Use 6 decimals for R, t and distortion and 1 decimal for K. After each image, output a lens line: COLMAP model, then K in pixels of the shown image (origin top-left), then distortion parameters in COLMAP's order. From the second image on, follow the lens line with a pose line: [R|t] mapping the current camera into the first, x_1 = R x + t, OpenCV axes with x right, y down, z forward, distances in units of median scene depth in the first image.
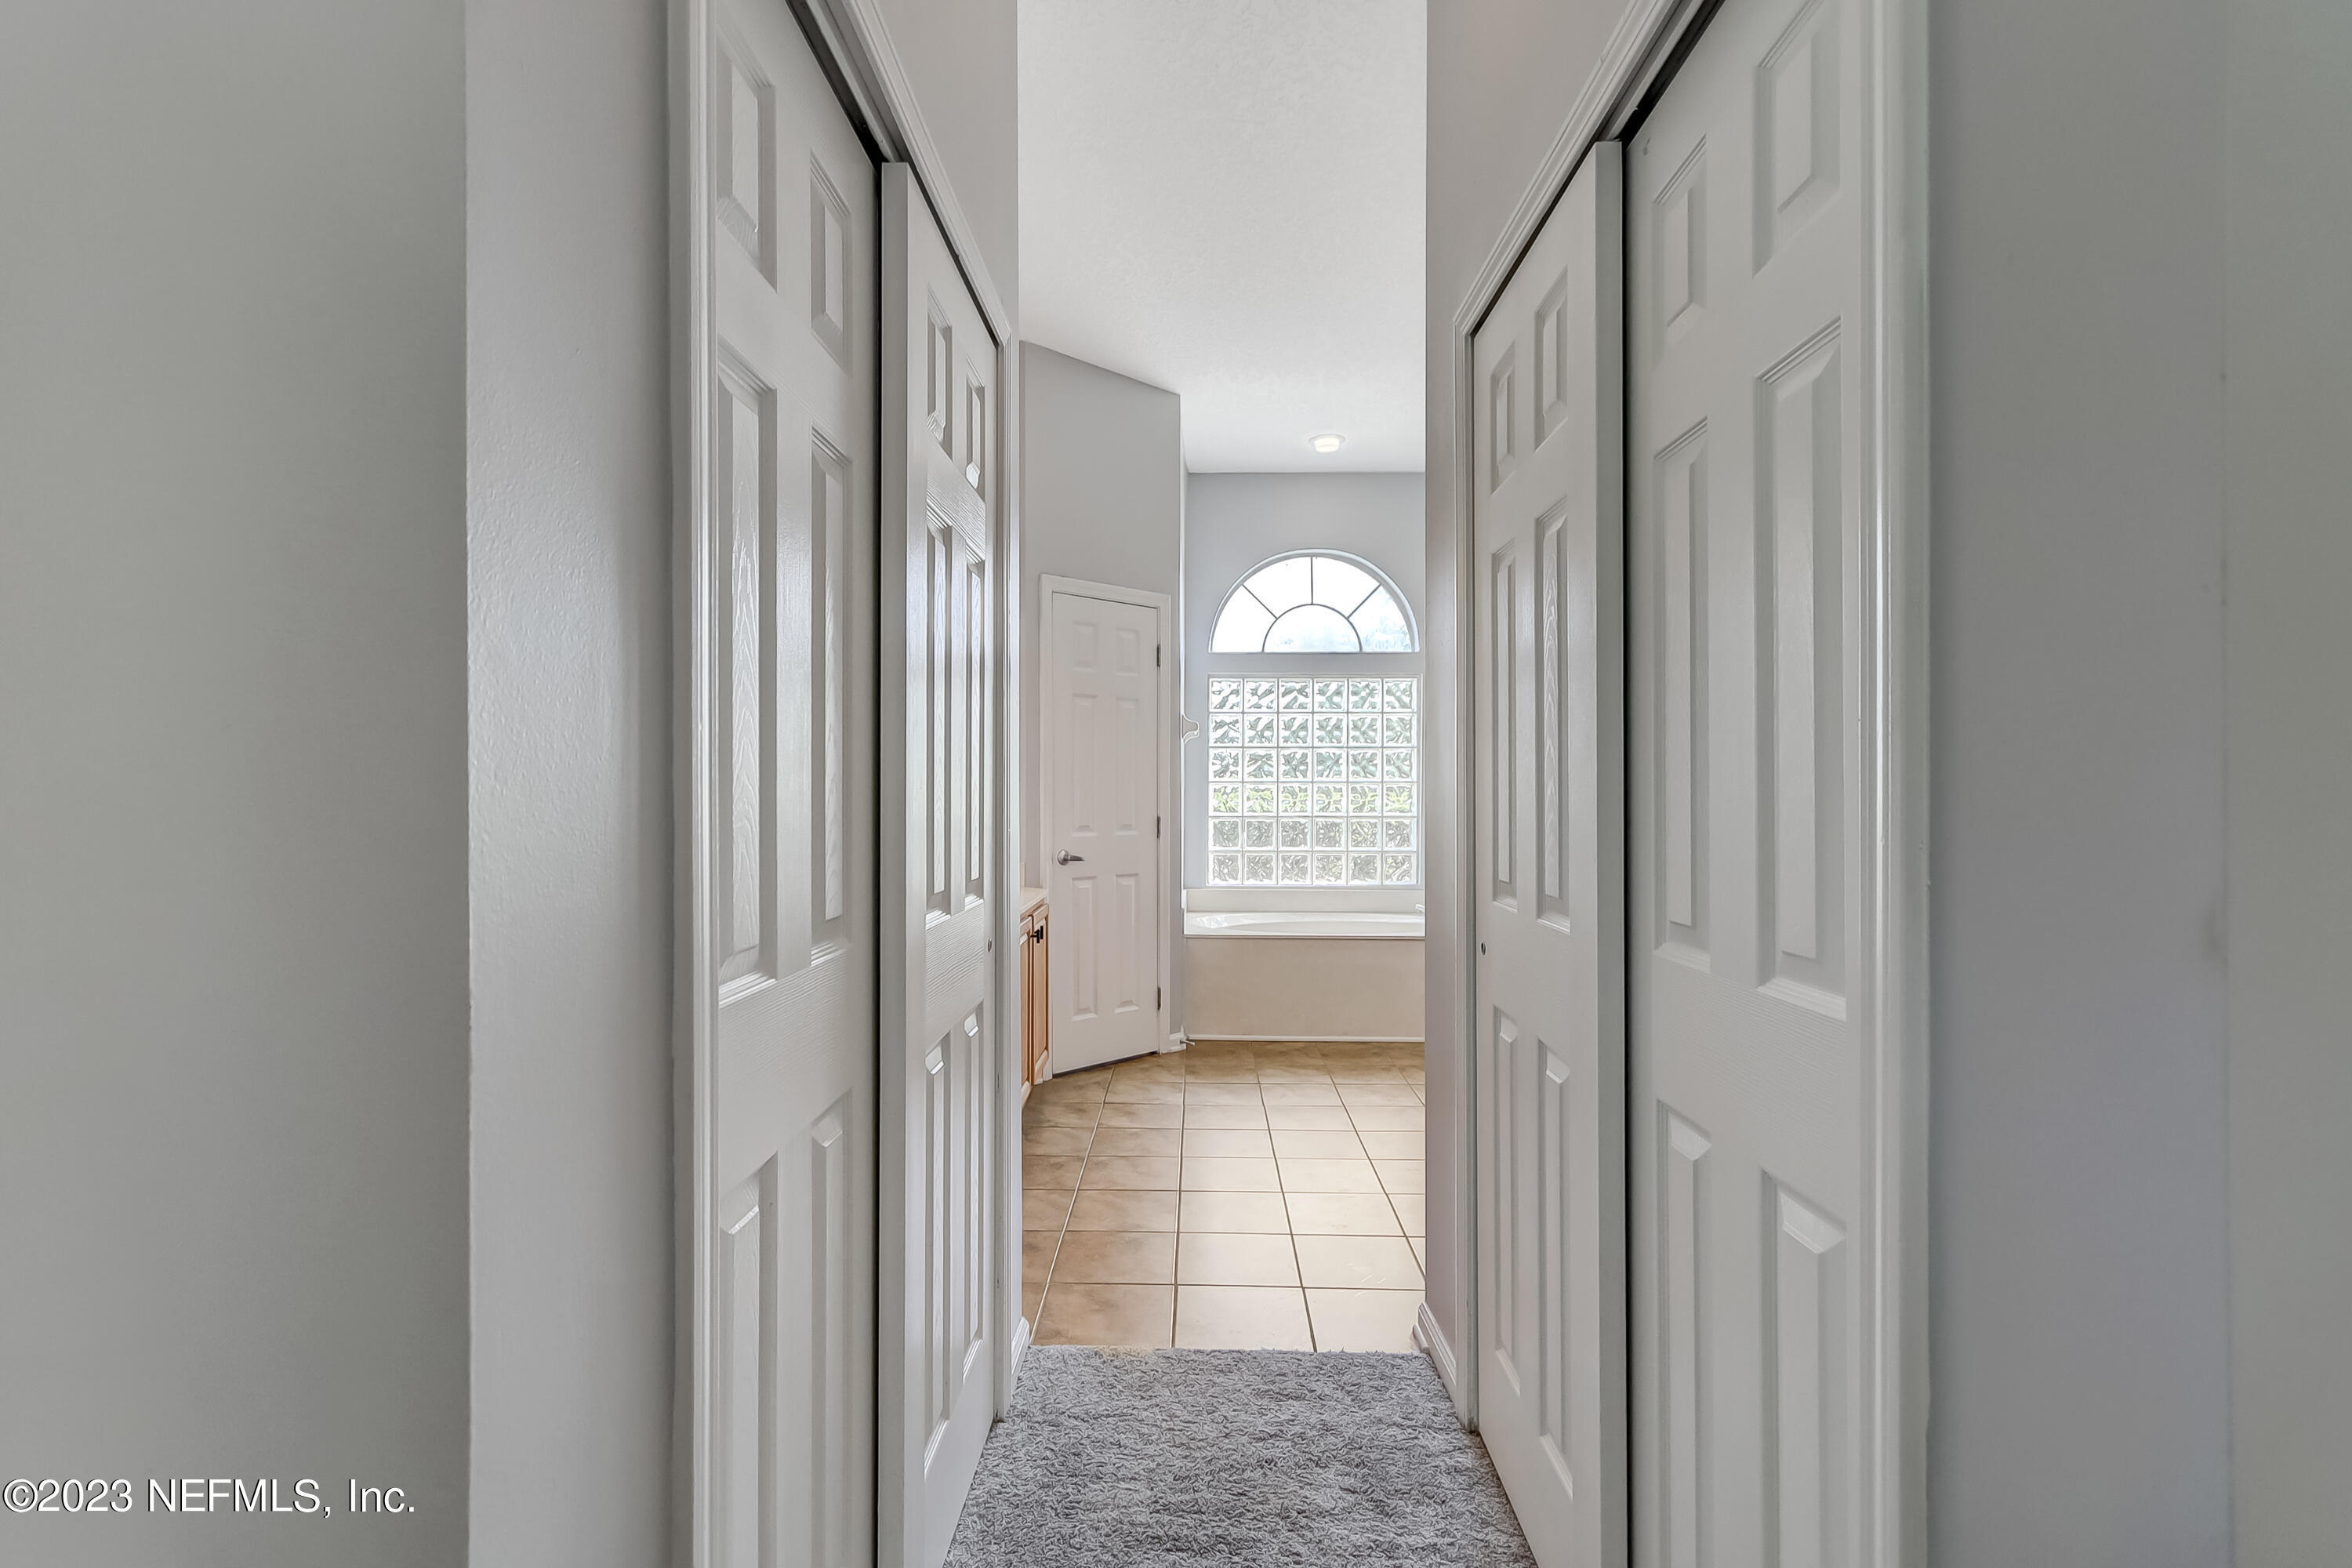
lens RADIAL K [[1000.0, 0, 1139.0], [0, 1000.0, 788.9], [0, 0, 1]] dist [0.000630, 0.000099]
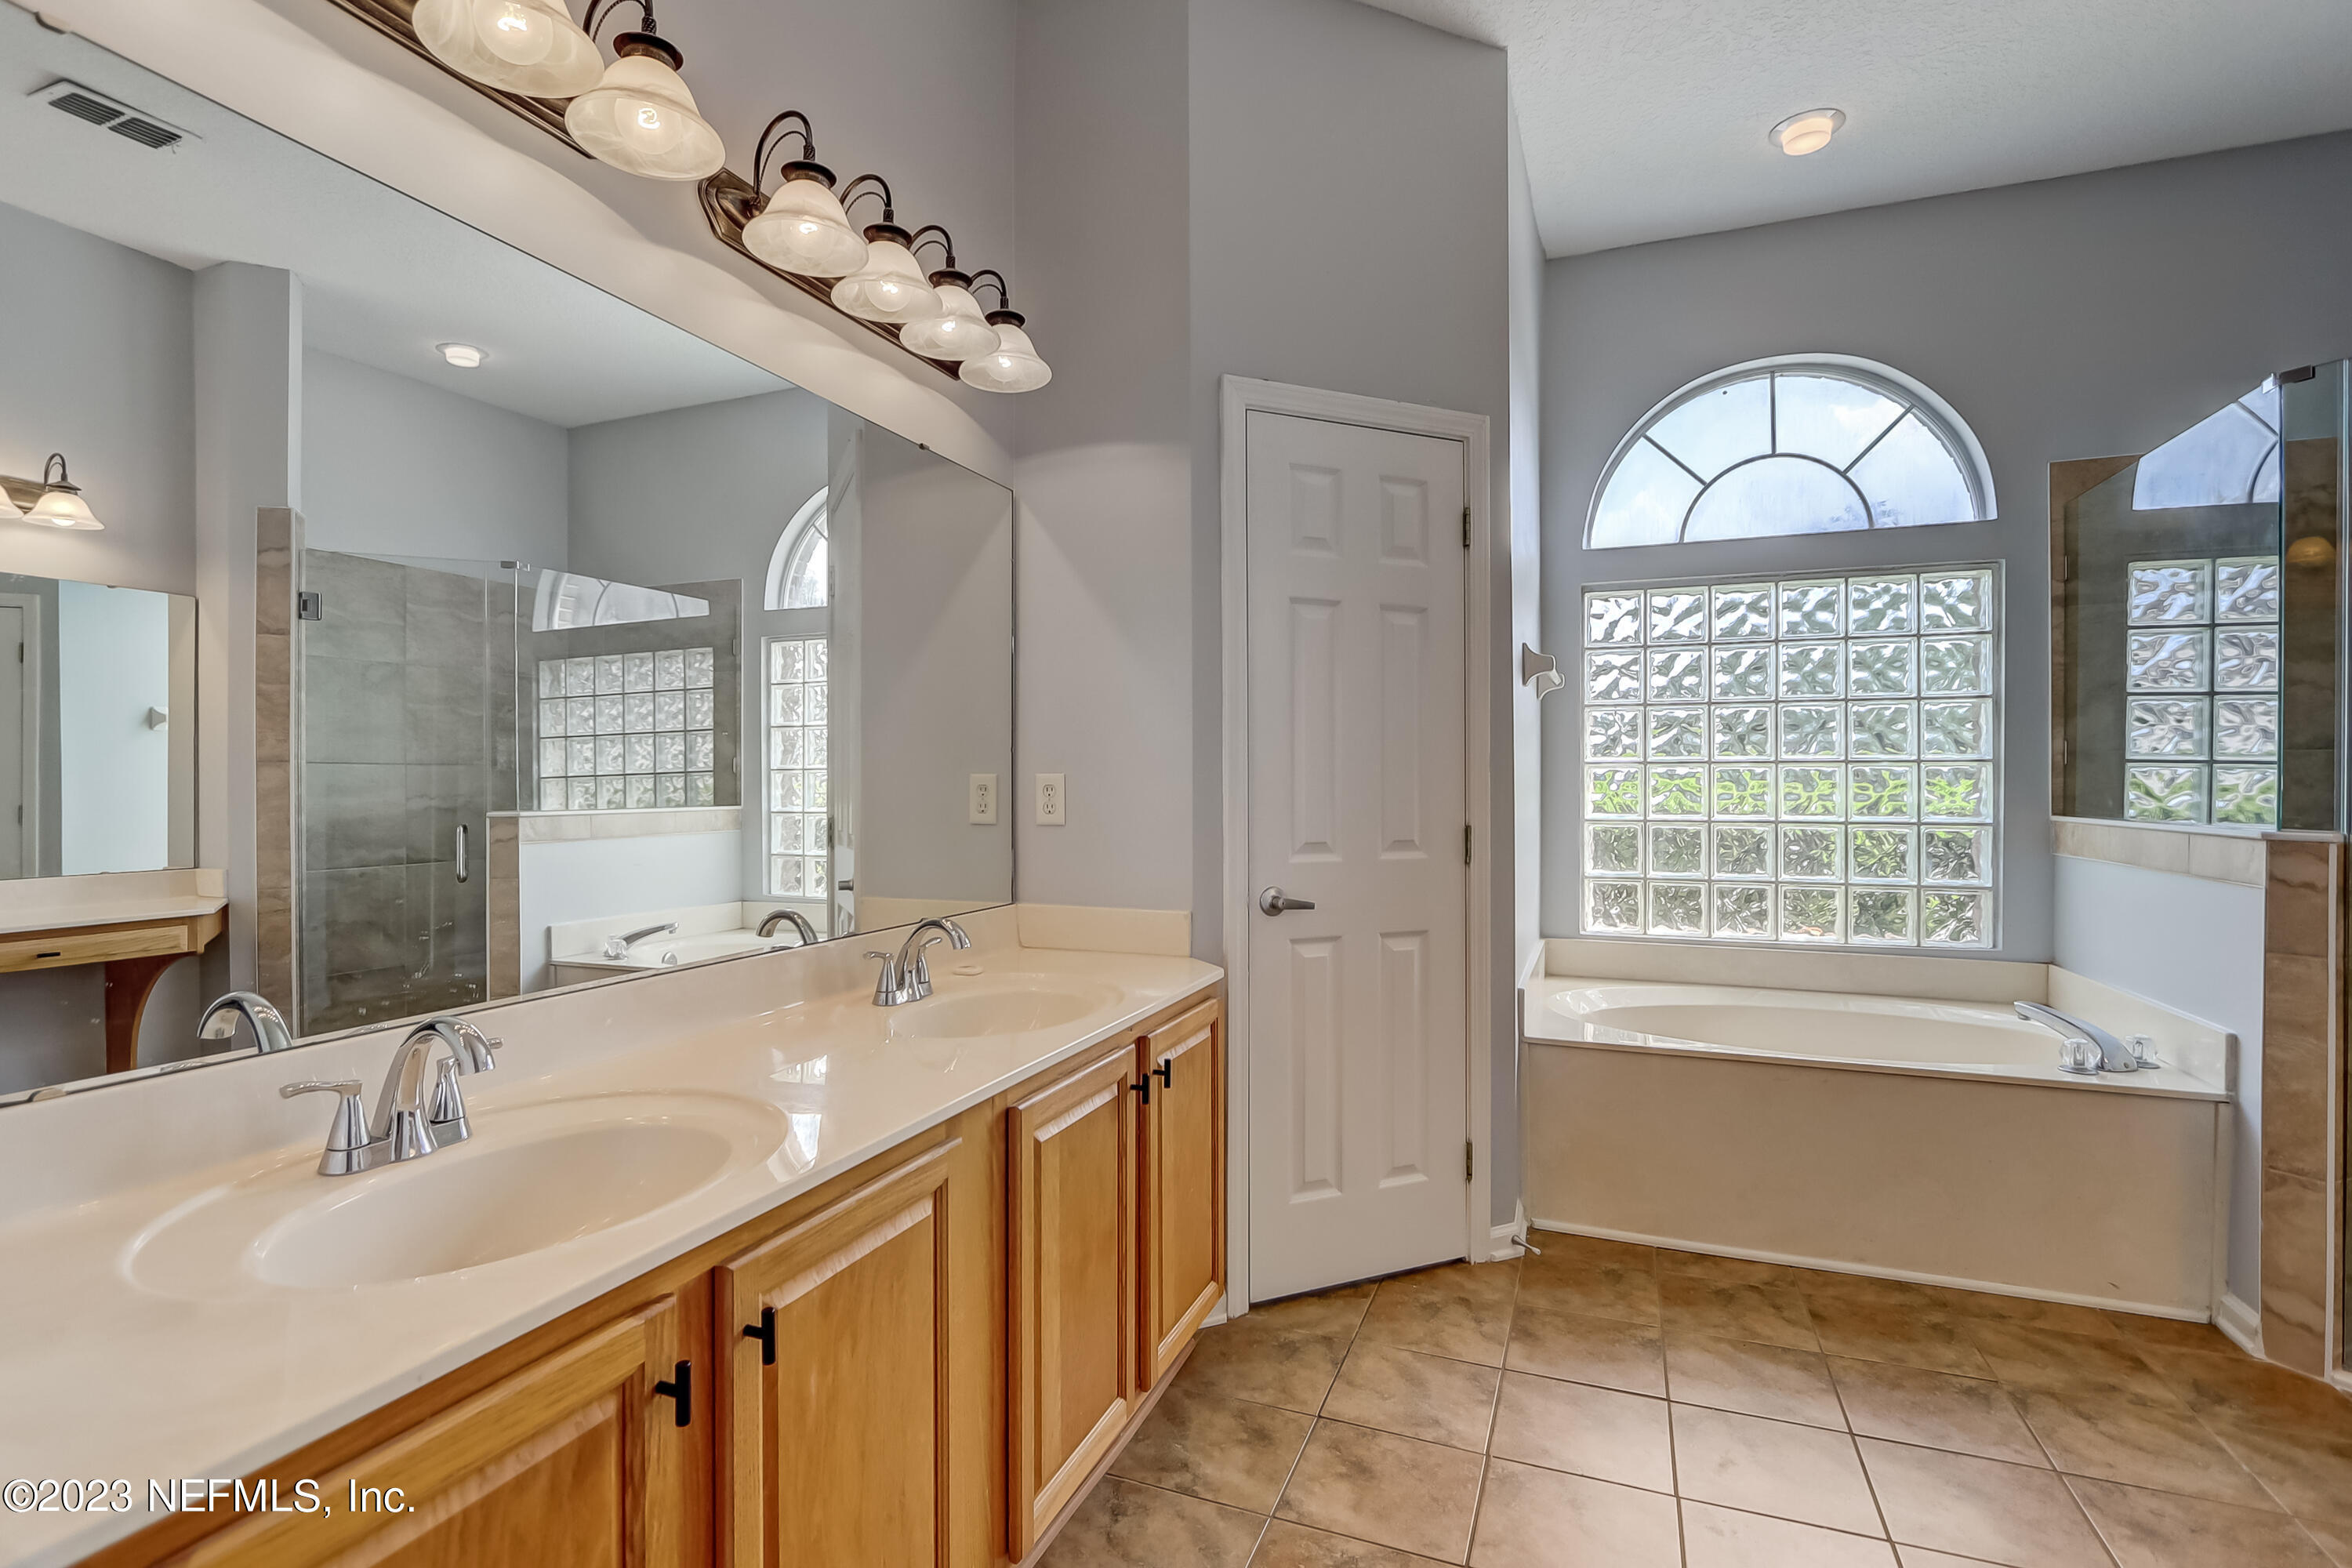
lens RADIAL K [[1077.7, 0, 1173.2], [0, 1077.7, 781.7], [0, 0, 1]] dist [0.000905, 0.000655]
pose [[0.948037, -0.003729, -0.318139, 0.041481], [0.004553, 0.999988, 0.001848, 0.001683], [0.318128, -0.003200, 0.948042, 0.299834]]
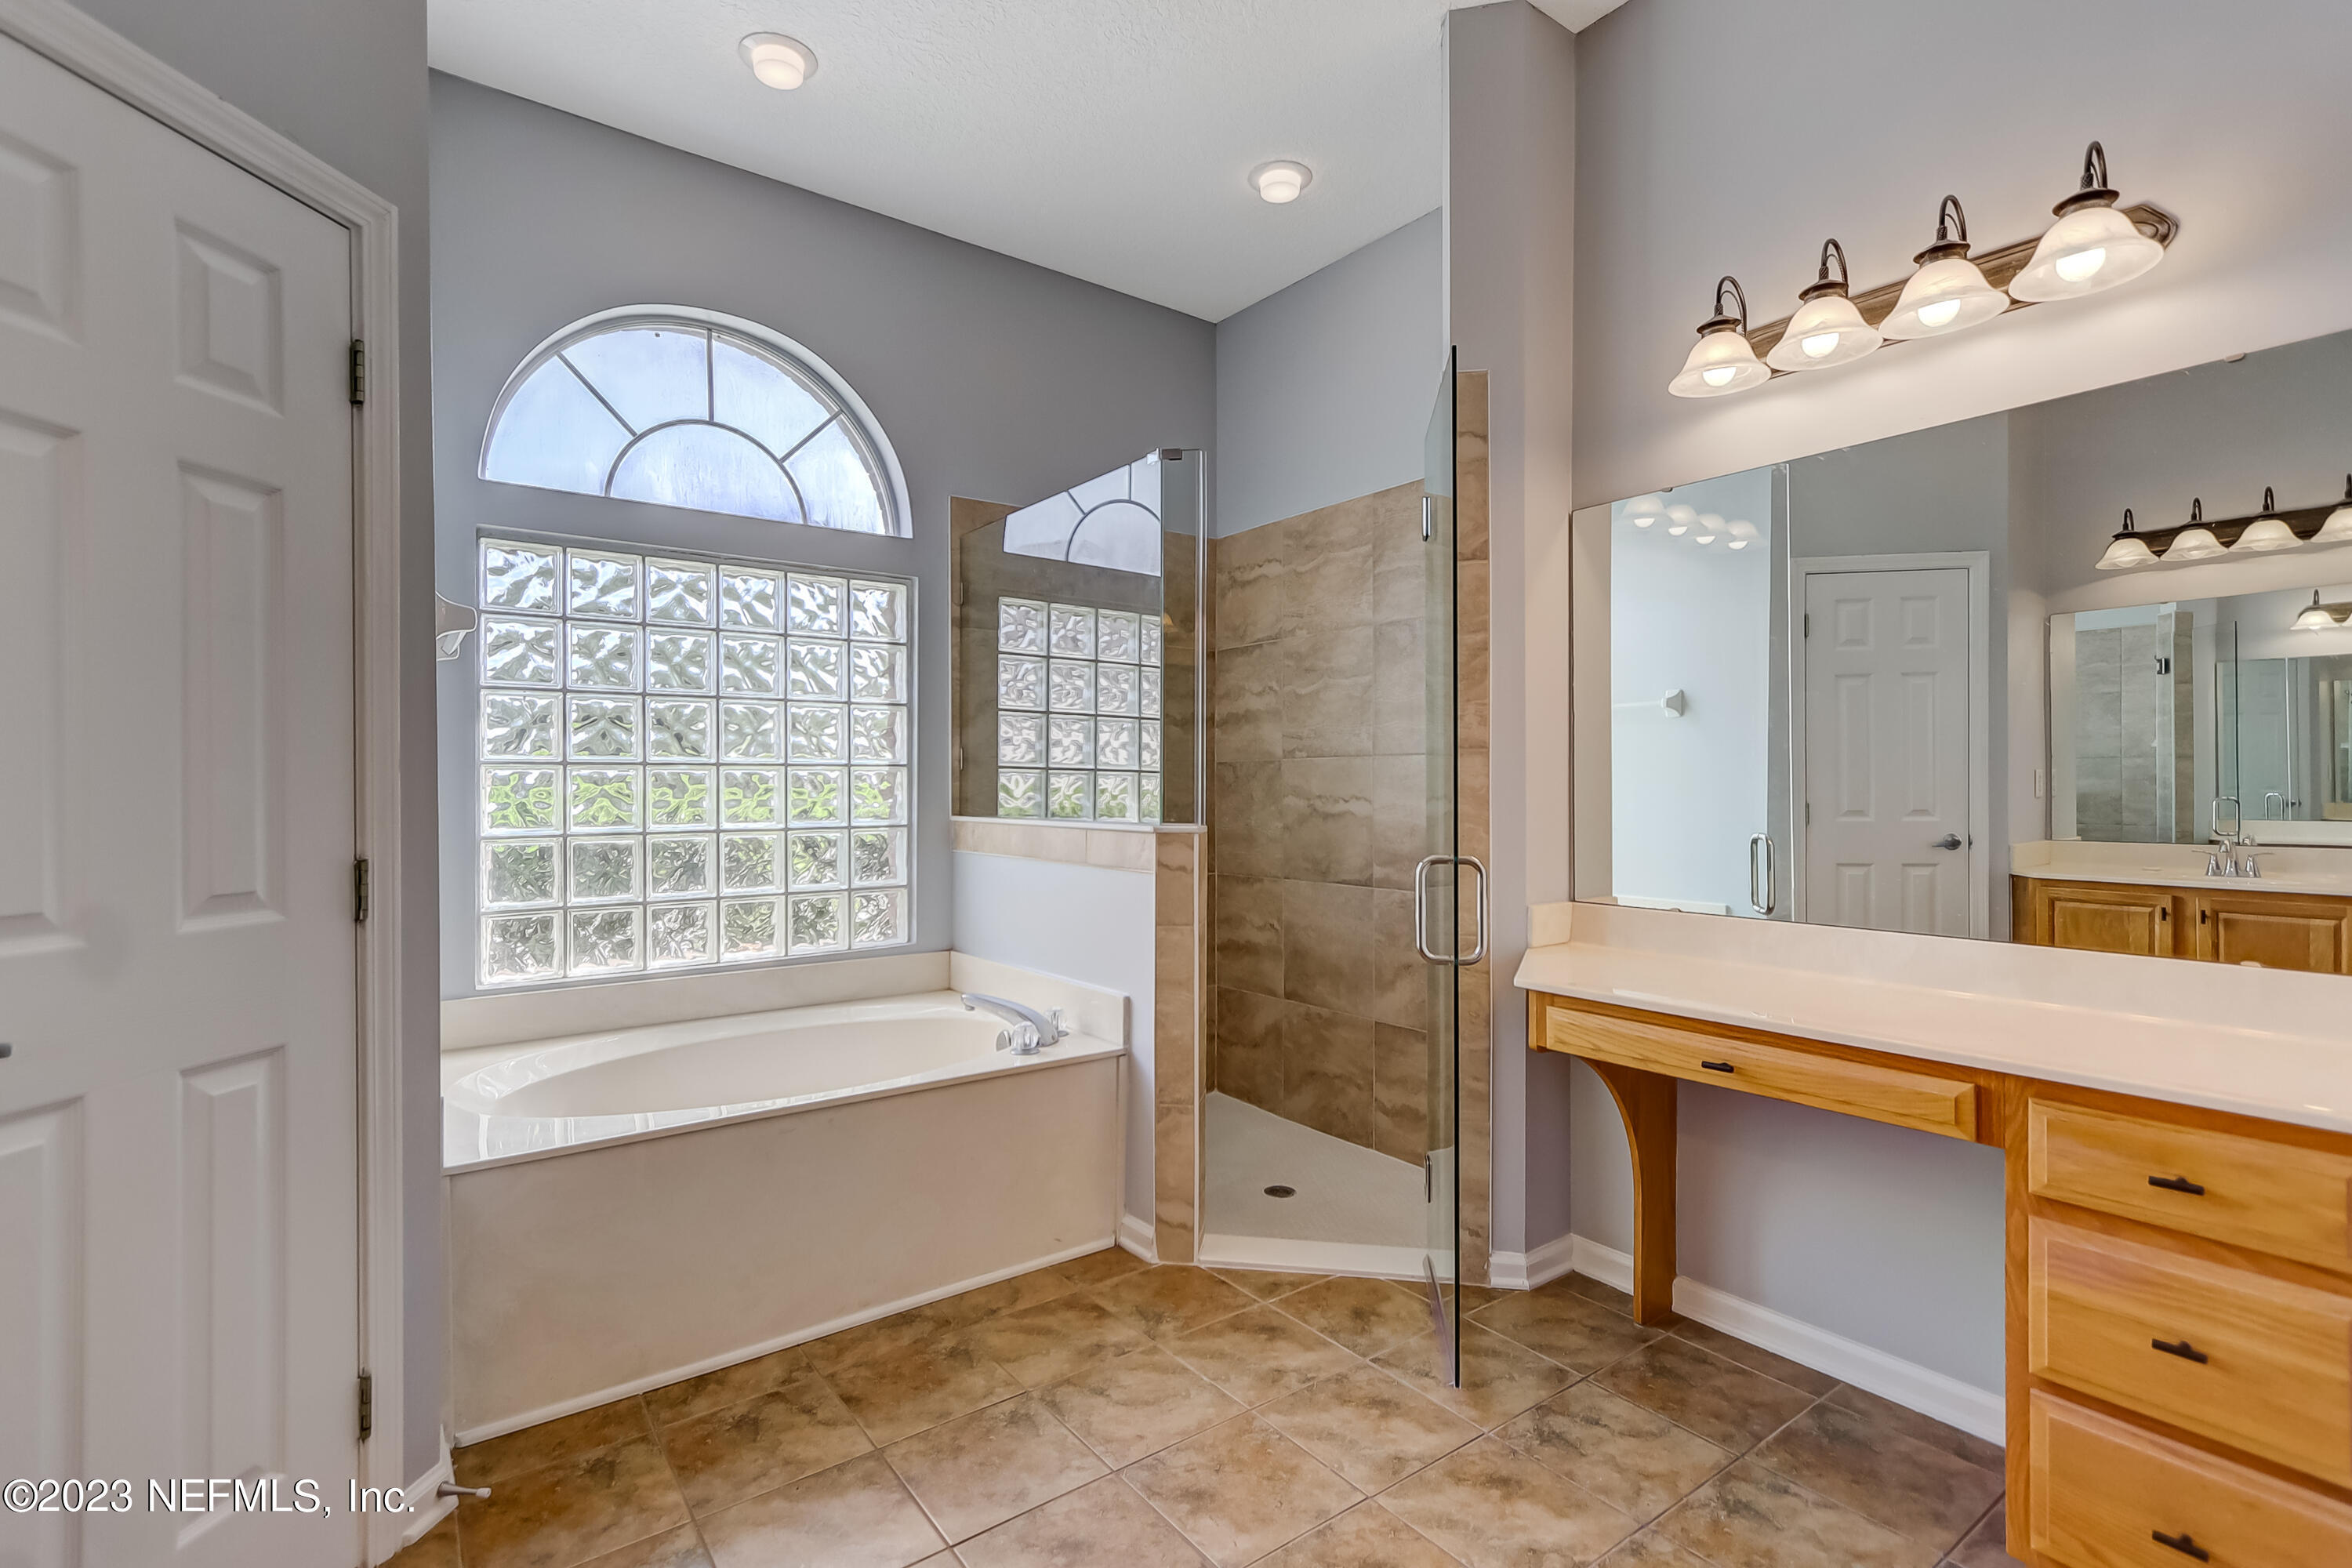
lens RADIAL K [[1077.7, 0, 1173.2], [0, 1077.7, 781.7], [0, 0, 1]] dist [0.000905, 0.000655]
pose [[0.772015, -0.005660, 0.635579, 0.000772], [0.004930, 0.999984, 0.002917, 0.001645], [-0.635585, 0.000882, 0.772031, 0.418092]]
